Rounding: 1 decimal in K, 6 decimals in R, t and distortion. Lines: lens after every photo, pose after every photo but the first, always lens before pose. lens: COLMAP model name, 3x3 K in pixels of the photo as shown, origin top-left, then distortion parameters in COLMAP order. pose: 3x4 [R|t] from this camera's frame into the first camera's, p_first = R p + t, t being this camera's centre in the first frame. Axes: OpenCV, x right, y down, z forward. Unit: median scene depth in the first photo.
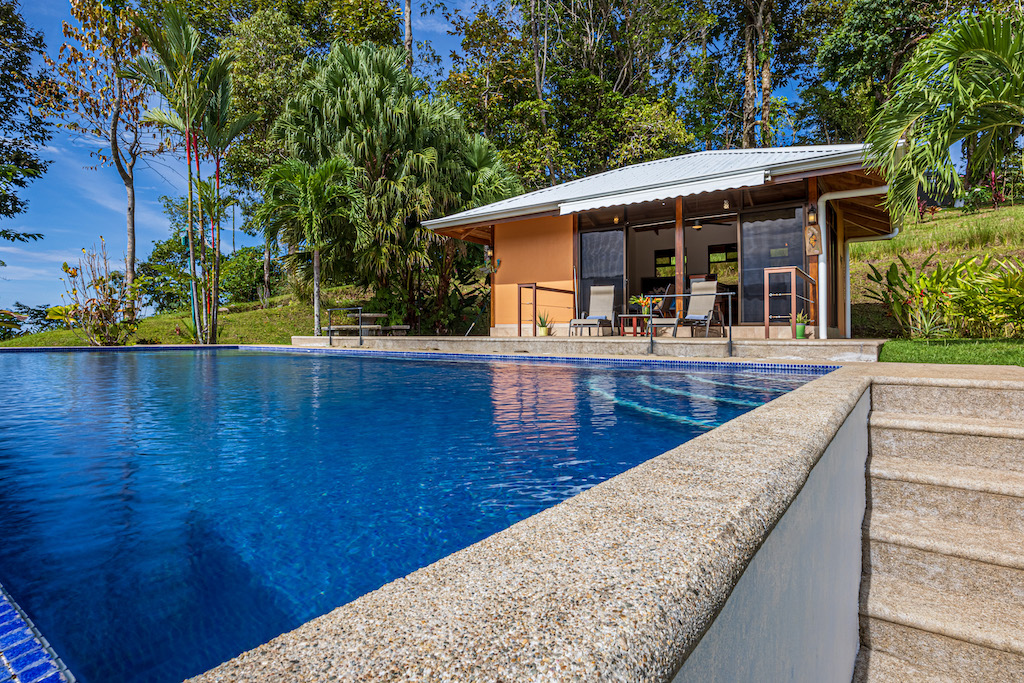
lens RADIAL K [[513.8, 0, 512.0], [0, 513.8, 341.5], [0, 0, 1]] dist [-0.001324, -0.000066]
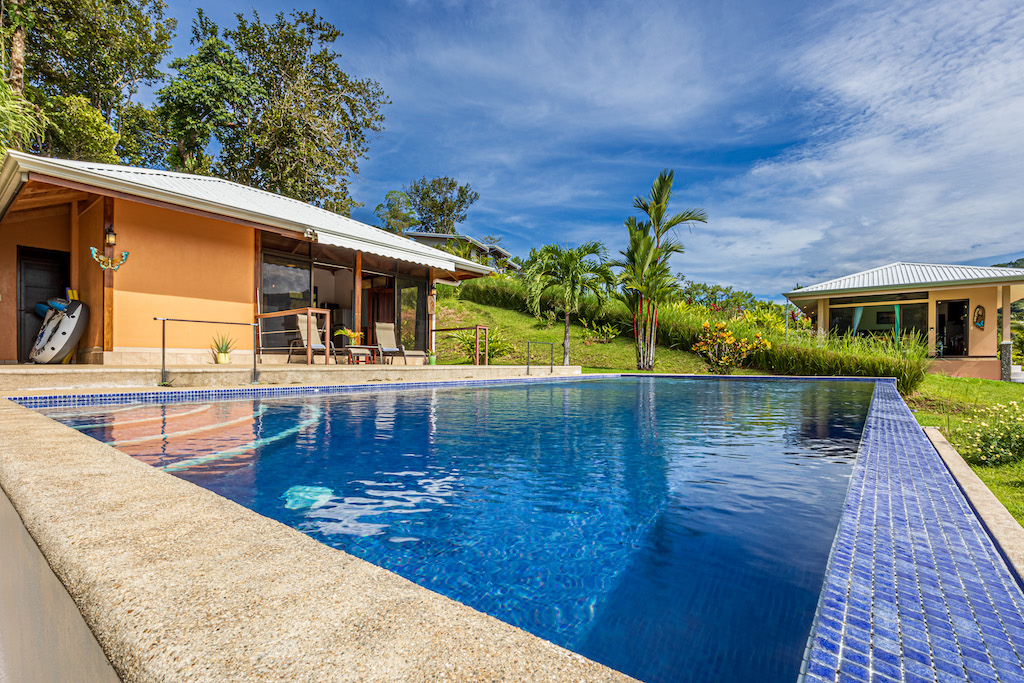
lens RADIAL K [[478.7, 0, 514.2], [0, 478.7, 360.5], [0, 0, 1]] dist [0.000514, -0.000002]
pose [[0.035936, 0.002038, 0.999352, -0.767972], [0.010862, 0.999938, -0.002430, -0.011394], [-0.999295, 0.010942, 0.035911, 0.559831]]
